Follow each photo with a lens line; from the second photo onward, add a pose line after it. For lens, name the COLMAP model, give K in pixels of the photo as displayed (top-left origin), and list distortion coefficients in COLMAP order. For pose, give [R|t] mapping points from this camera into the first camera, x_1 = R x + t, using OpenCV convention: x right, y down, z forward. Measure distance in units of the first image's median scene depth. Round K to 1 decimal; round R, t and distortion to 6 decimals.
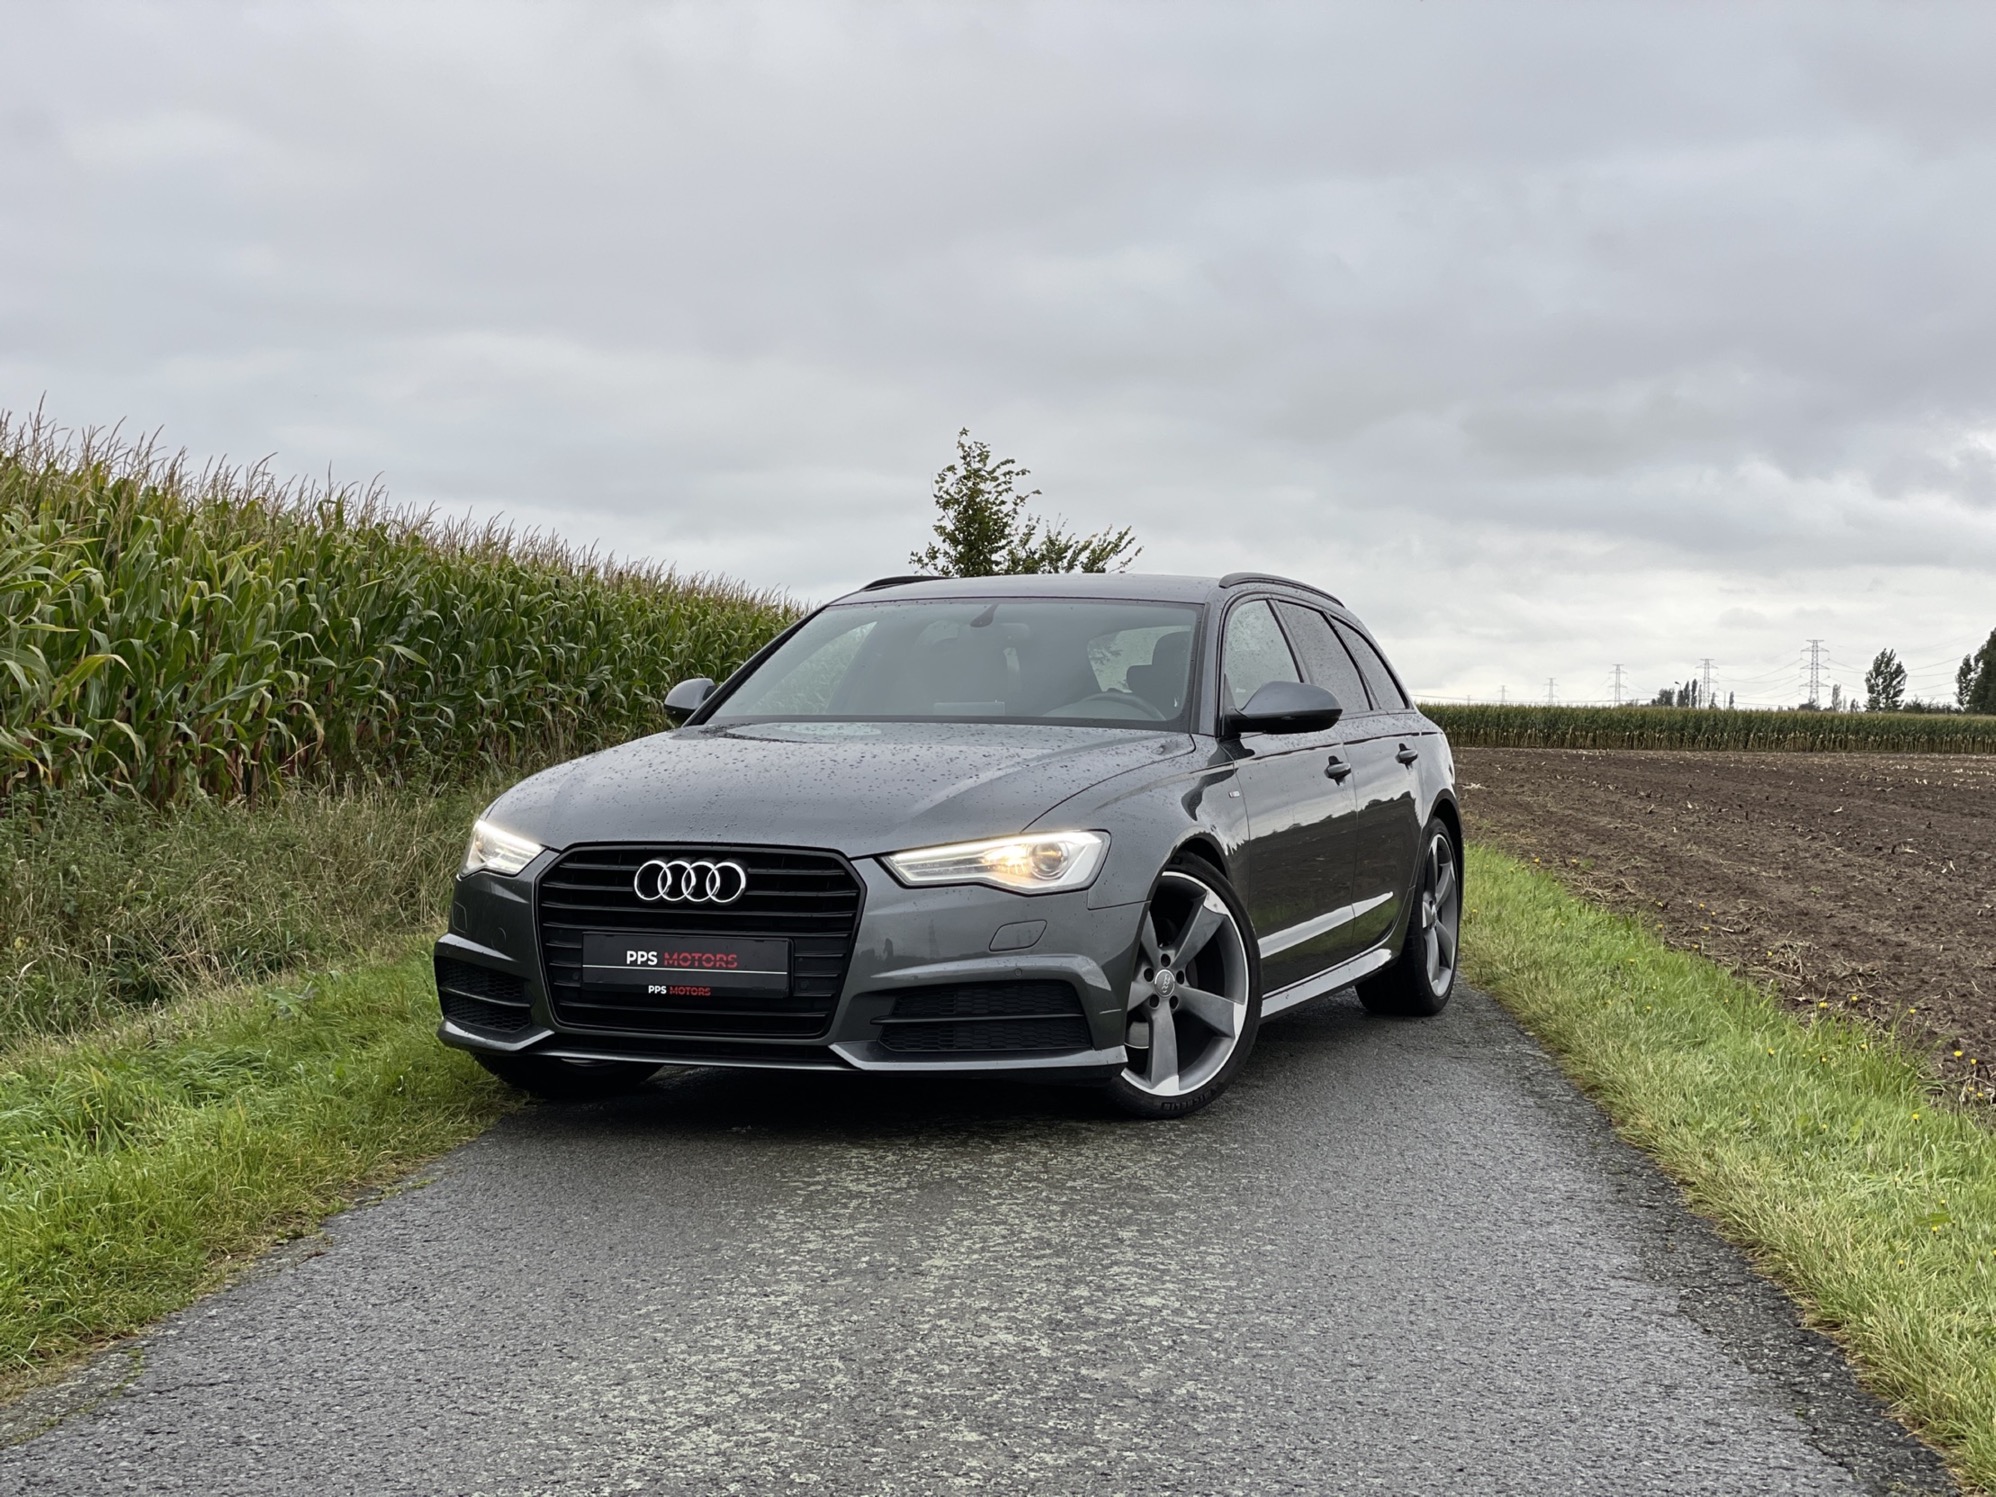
lens RADIAL K [[2974.8, 0, 1002.1], [0, 2974.8, 747.6], [0, 0, 1]] dist [0.127089, 0.000000]
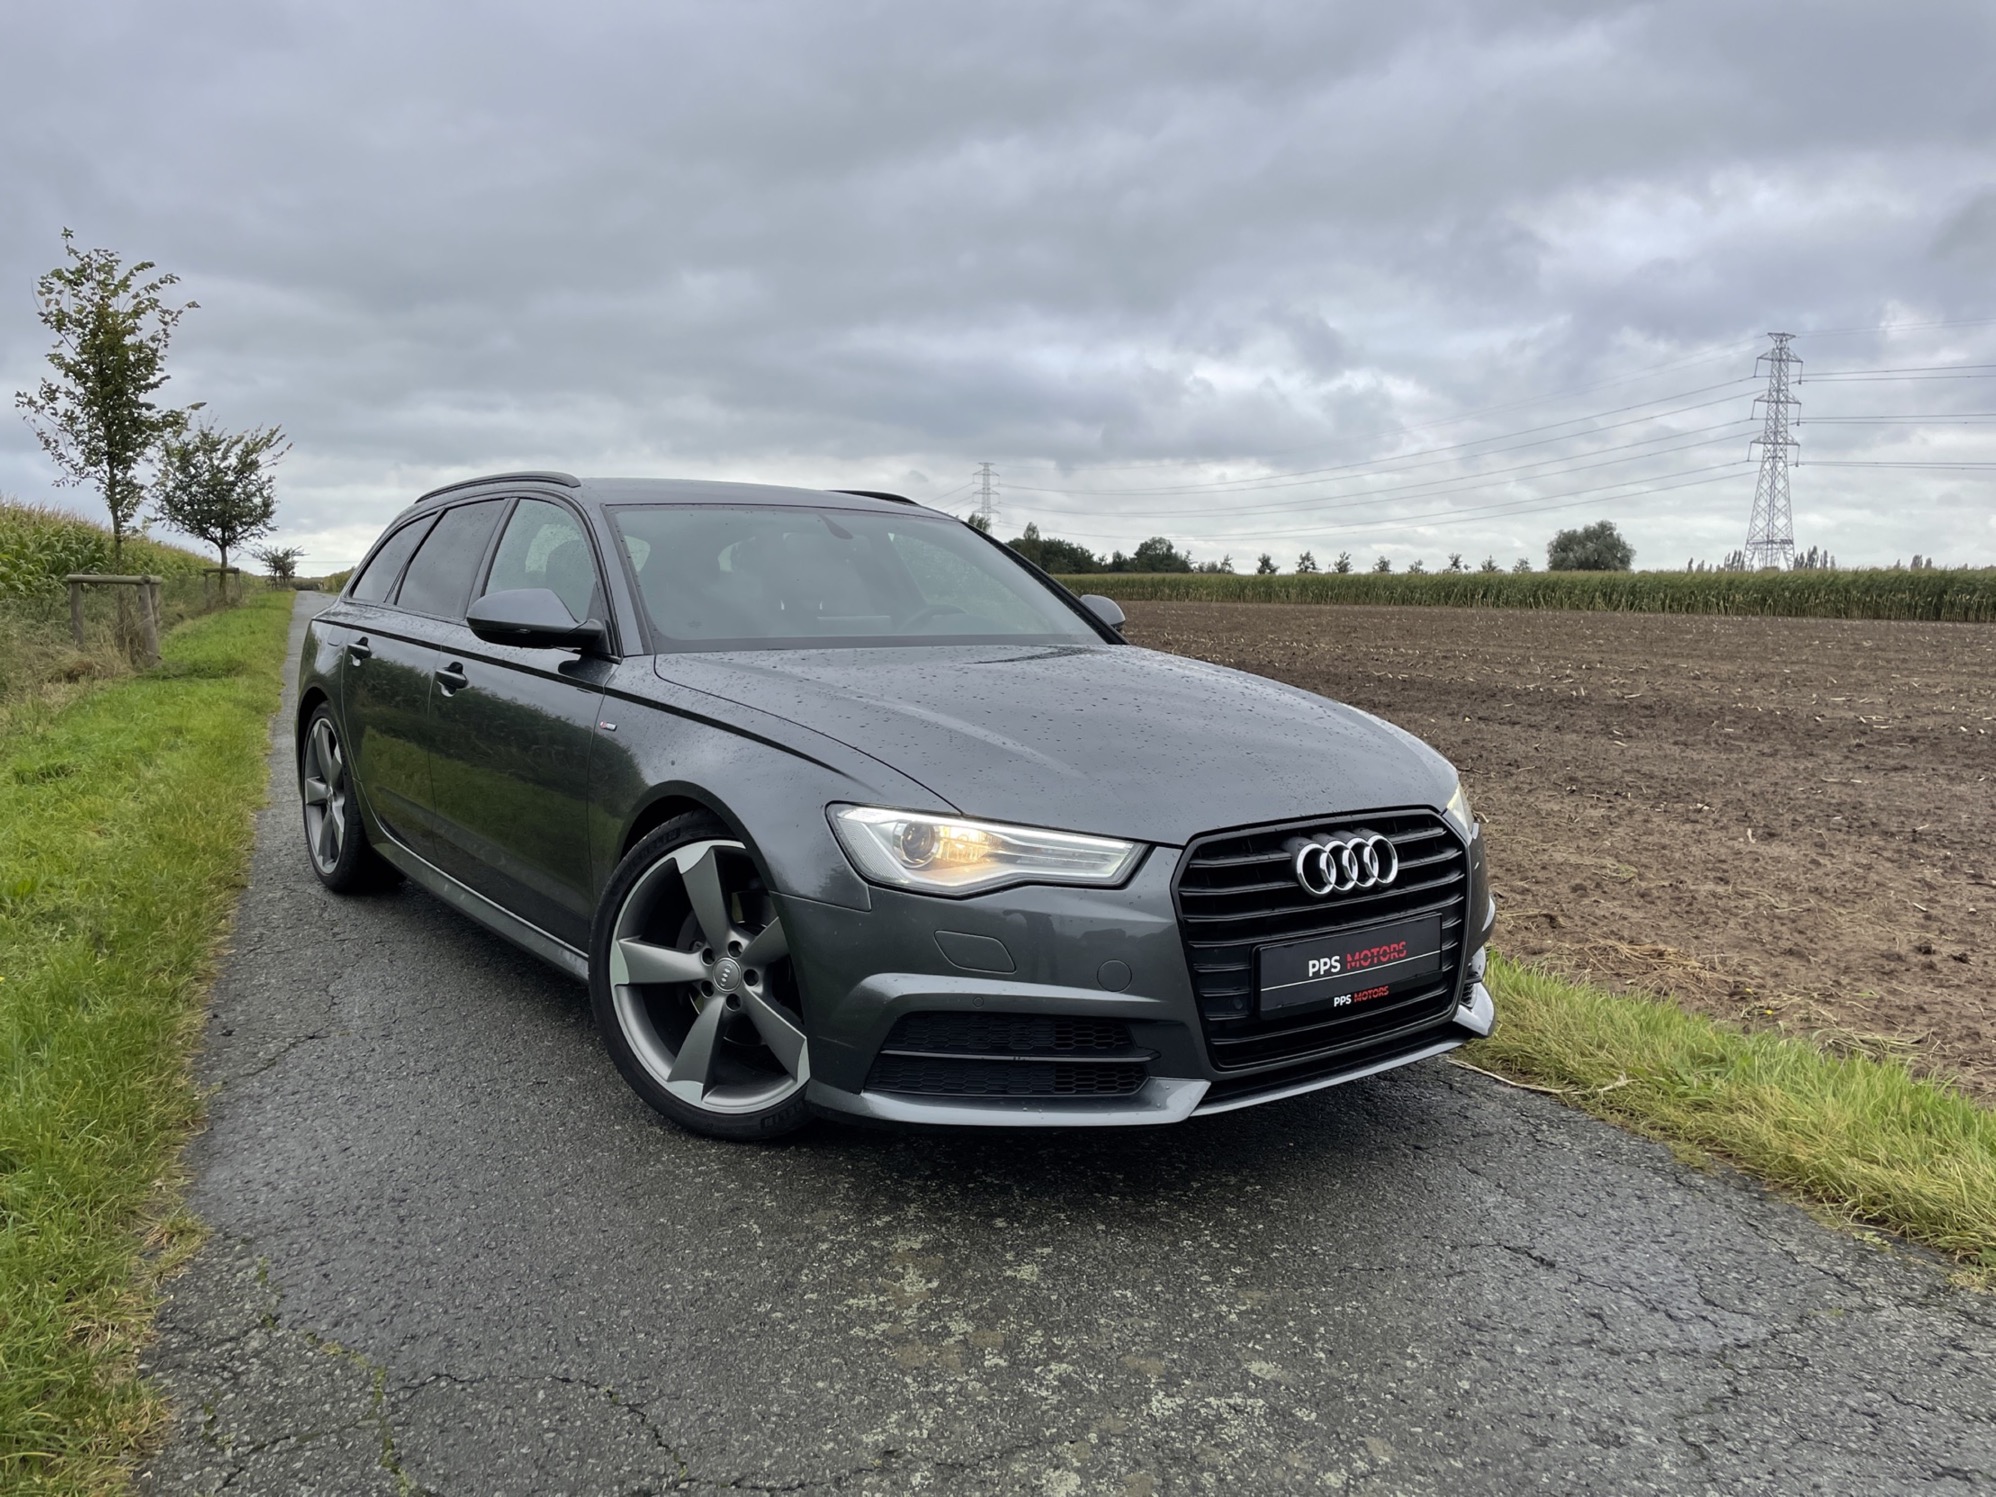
lens RADIAL K [[1509.1, 0, 1014.5], [0, 1509.1, 735.5], [0, 0, 1]] dist [0.085319, -0.099980]
pose [[0.875567, -0.058083, 0.479592, -0.001943], [0.011640, 0.994994, 0.099253, -0.033853], [-0.482956, -0.081320, 0.871860, 1.242846]]
